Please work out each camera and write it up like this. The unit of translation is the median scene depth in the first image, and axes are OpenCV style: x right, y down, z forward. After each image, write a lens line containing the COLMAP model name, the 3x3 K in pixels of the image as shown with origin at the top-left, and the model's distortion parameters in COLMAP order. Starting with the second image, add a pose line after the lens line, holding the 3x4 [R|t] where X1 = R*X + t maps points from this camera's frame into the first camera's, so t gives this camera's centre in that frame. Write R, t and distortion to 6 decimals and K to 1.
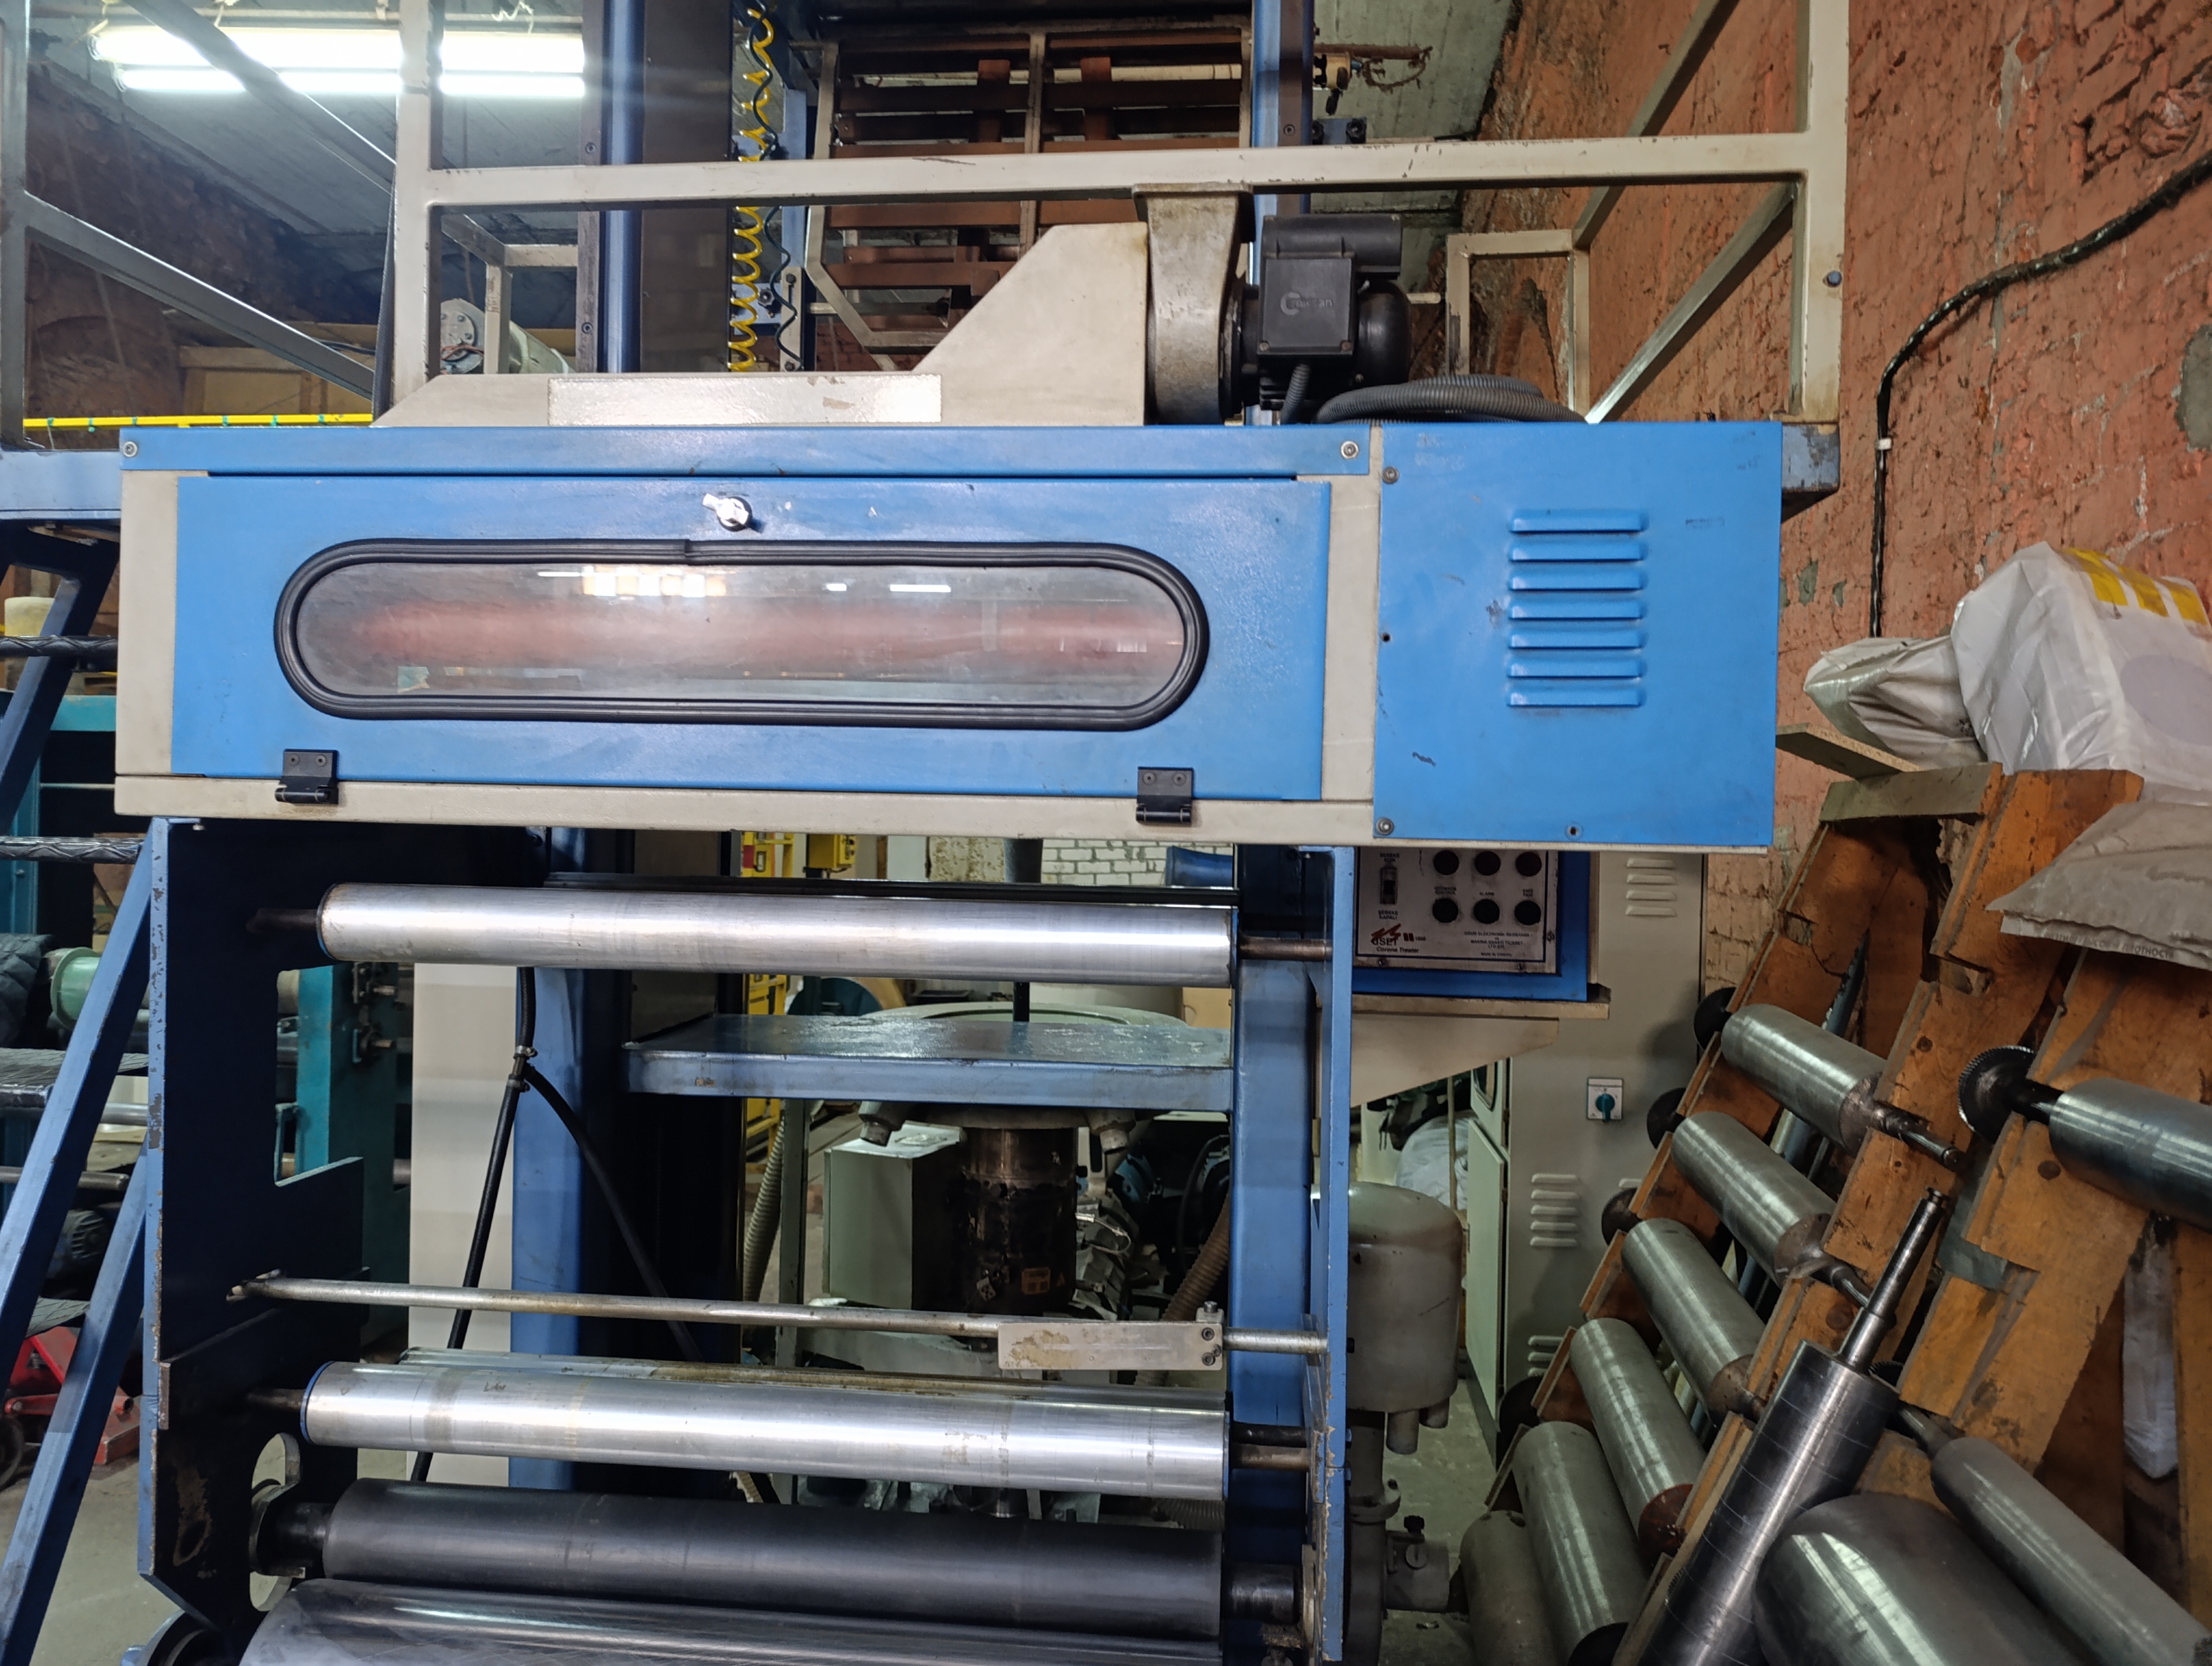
lens RADIAL K [[1525.5, 0, 1106.0], [0, 1525.5, 833.0], [0, 0, 1]] dist [0.036342, -0.042274]
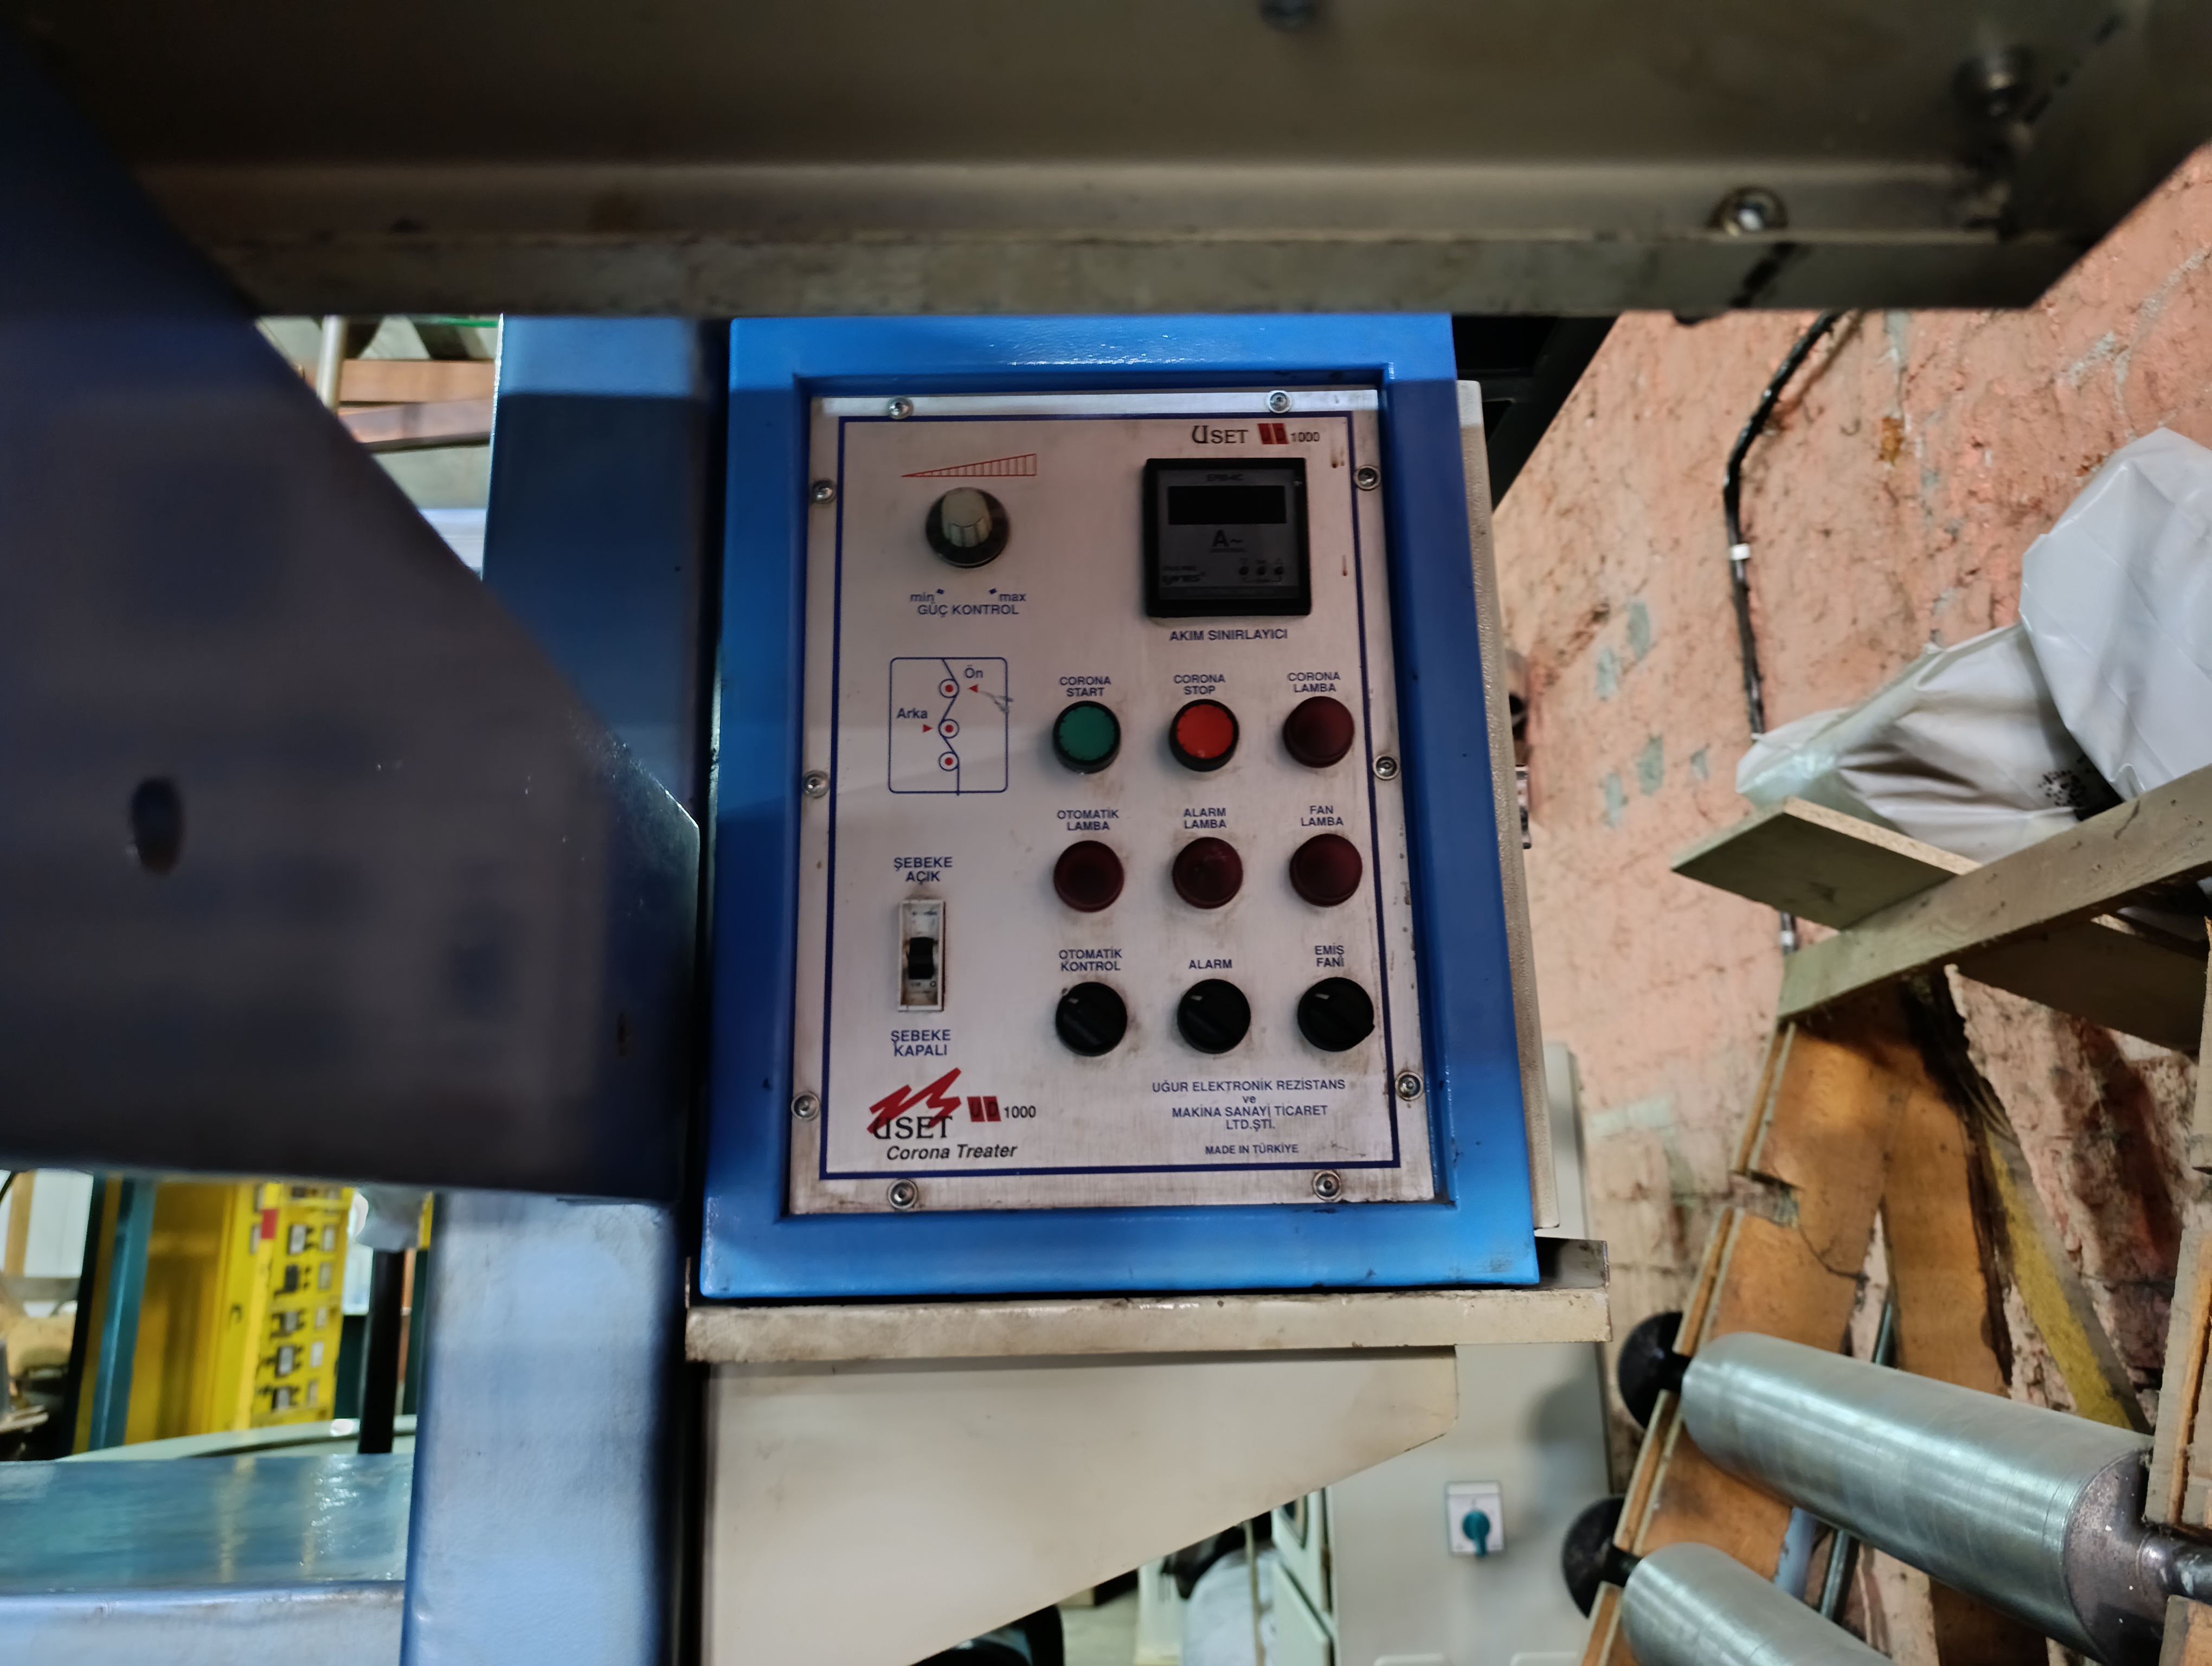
lens RADIAL K [[1497.5, 0, 1094.5], [0, 1497.5, 834.7], [0, 0, 1]] dist [0.021299, -0.042424]
pose [[0.991844, -0.011095, 0.126970, 0.116408], [0.042559, 0.967854, -0.247885, 0.058565], [-0.120139, 0.251267, 0.960433, 0.434604]]
